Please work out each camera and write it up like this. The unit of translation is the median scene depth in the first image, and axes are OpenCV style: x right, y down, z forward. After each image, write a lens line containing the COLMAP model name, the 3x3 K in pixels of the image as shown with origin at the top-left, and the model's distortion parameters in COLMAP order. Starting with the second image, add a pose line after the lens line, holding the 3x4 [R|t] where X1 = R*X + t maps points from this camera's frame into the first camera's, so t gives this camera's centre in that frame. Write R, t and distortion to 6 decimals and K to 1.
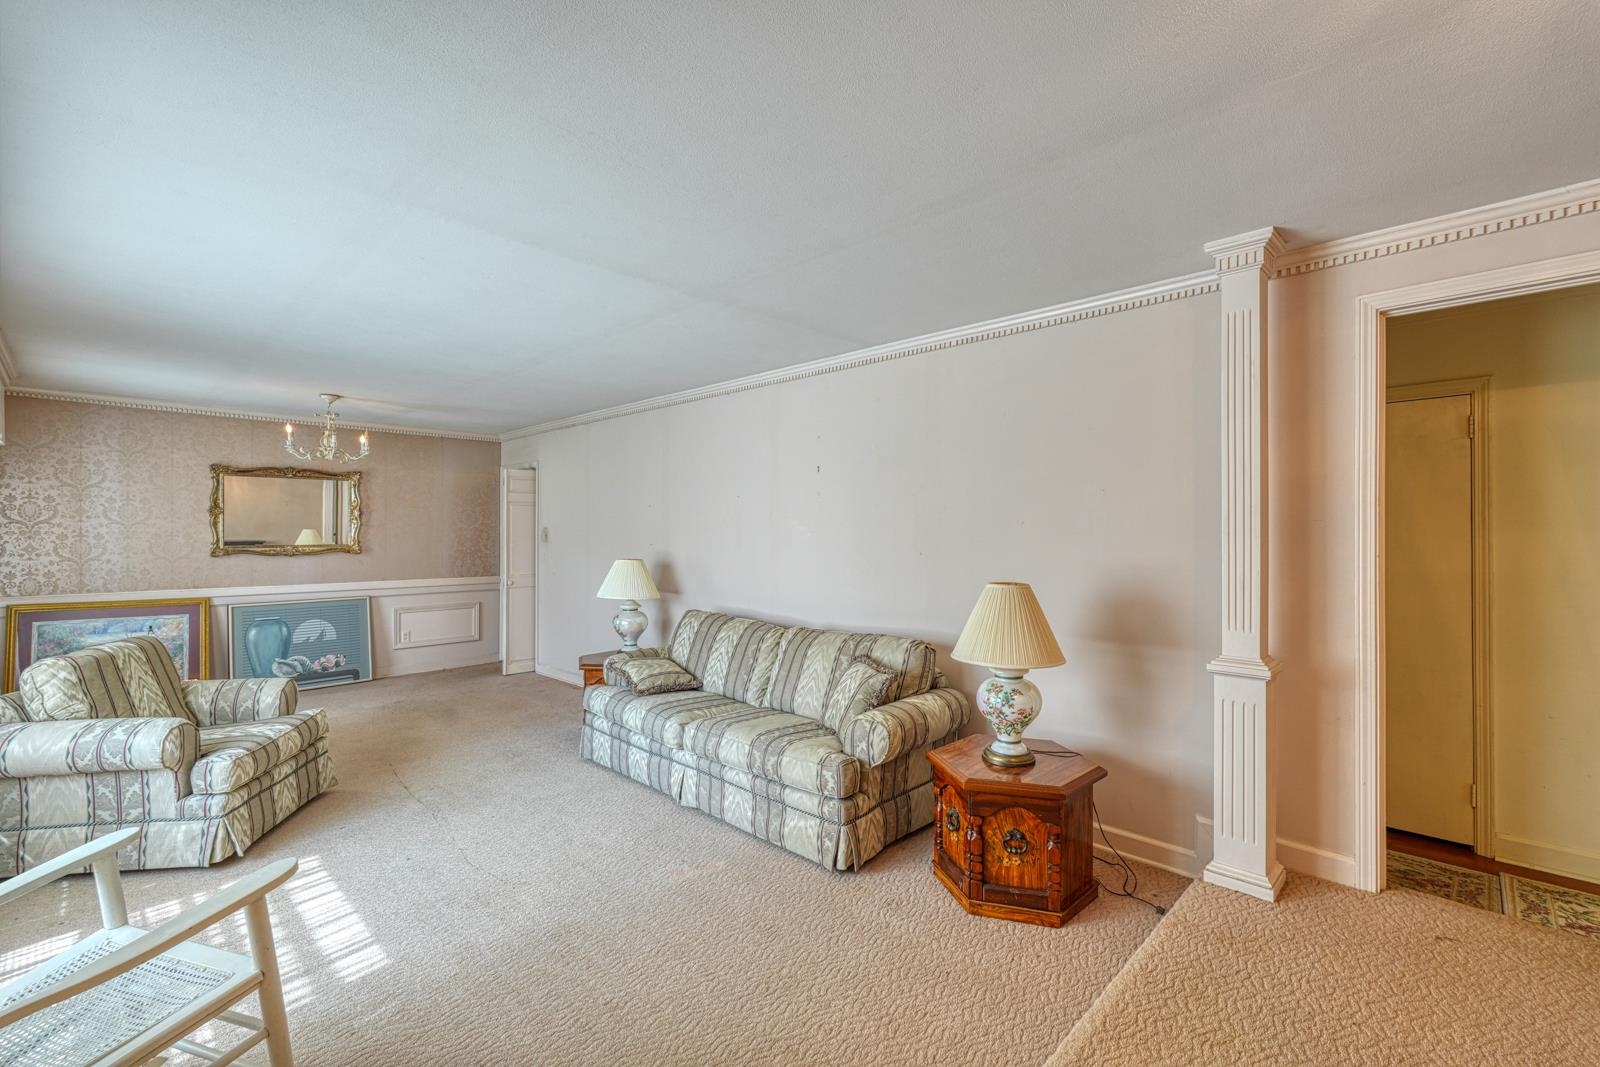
lens RADIAL K [[703.8, 0, 799.5], [0, 703.8, 525.4], [0, 0, 1]] dist [0.000383, 0.000203]
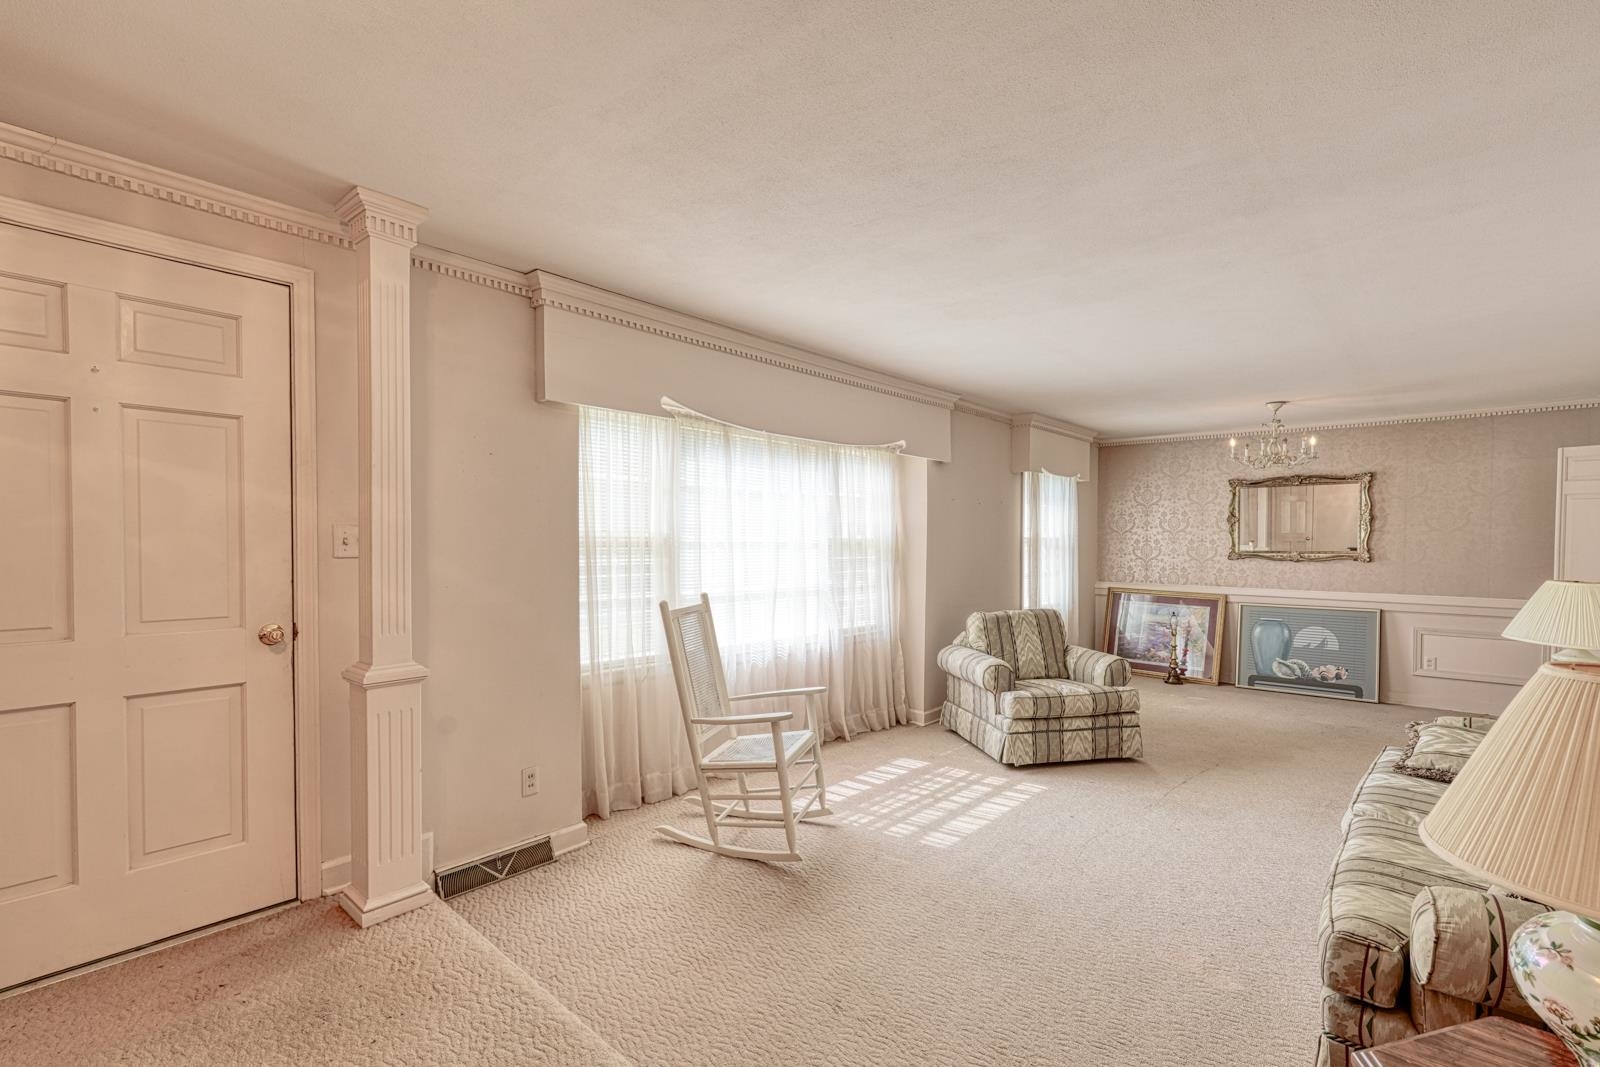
lens RADIAL K [[703.8, 0, 799.6], [0, 703.8, 547.9], [0, 0, 1]] dist [0.000383, 0.000203]
pose [[0.035903, 0.013453, -0.999265, 0.294154], [0.006959, 0.999882, 0.013711, 0.004415], [0.999331, -0.007446, 0.035805, 0.254561]]
